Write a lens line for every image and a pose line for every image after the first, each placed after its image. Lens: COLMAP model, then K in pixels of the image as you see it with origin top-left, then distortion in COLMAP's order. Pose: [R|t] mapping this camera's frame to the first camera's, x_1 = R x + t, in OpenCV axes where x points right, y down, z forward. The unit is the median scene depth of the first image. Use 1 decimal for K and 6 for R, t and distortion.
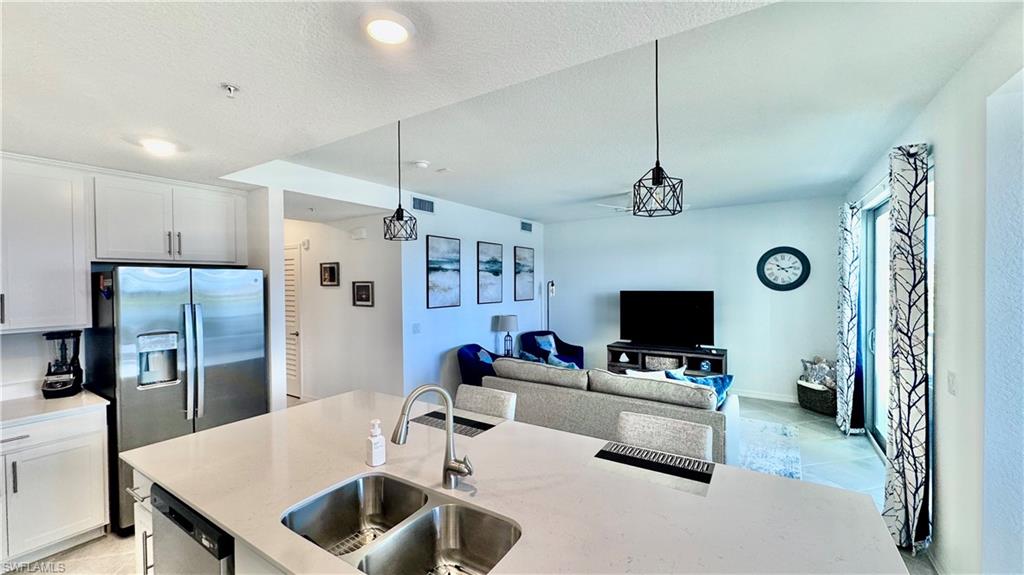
lens RADIAL K [[405.8, 0, 514.2], [0, 405.8, 285.7], [0, 0, 1]] dist [-0.001895, 0.000529]
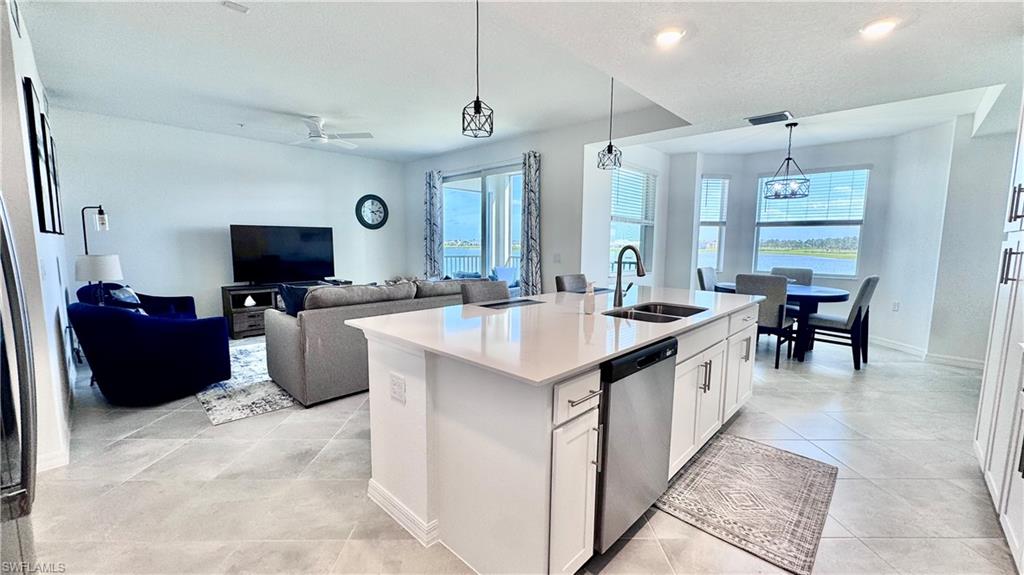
lens RADIAL K [[405.8, 0, 515.4], [0, 405.8, 287.1], [0, 0, 1]] dist [-0.001895, 0.000529]
pose [[0.194870, -0.098811, 0.975839, -0.671412], [-0.000589, 0.994901, 0.100859, 0.082848], [-0.980829, -0.020229, 0.193818, 0.377666]]
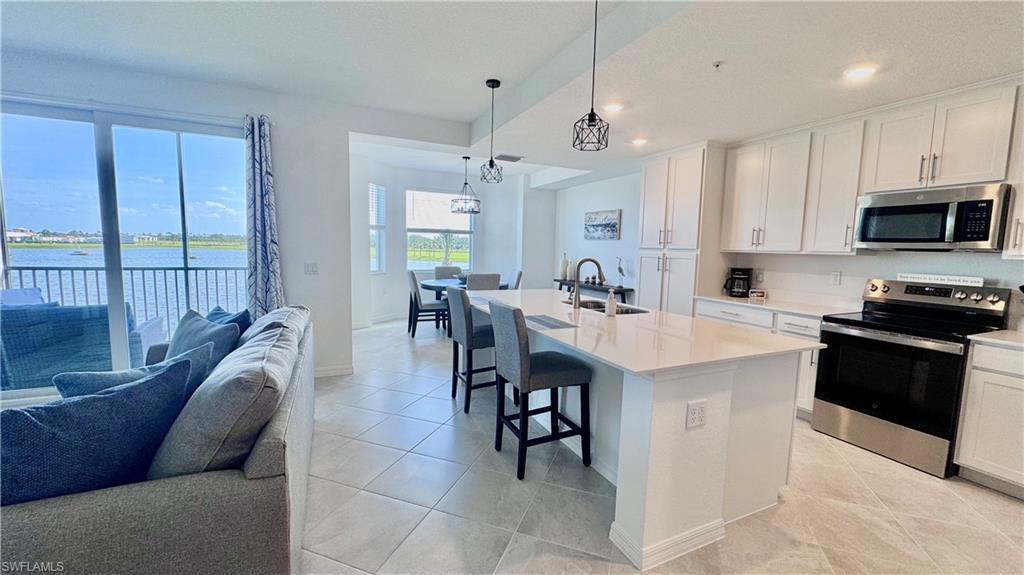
lens RADIAL K [[405.8, 0, 513.4], [0, 405.8, 285.8], [0, 0, 1]] dist [-0.001895, 0.000529]
pose [[-0.841199, -0.064929, 0.536814, -0.351068], [-0.011627, 0.994707, 0.102092, 0.058024], [-0.540601, 0.079638, -0.837501, 1.014983]]
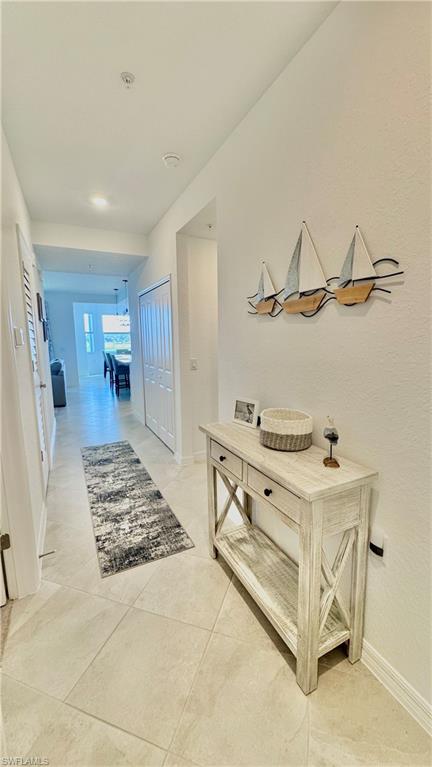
lens RADIAL K [[303.9, 0, 215.5], [0, 303.9, 382.8], [0, 0, 1]] dist [-0.001895, 0.000529]
pose [[-0.852546, -0.061151, 0.519062, -1.412154], [0.021531, 0.988180, 0.151781, 0.052524], [-0.522209, 0.140576, -0.841152, 1.697039]]
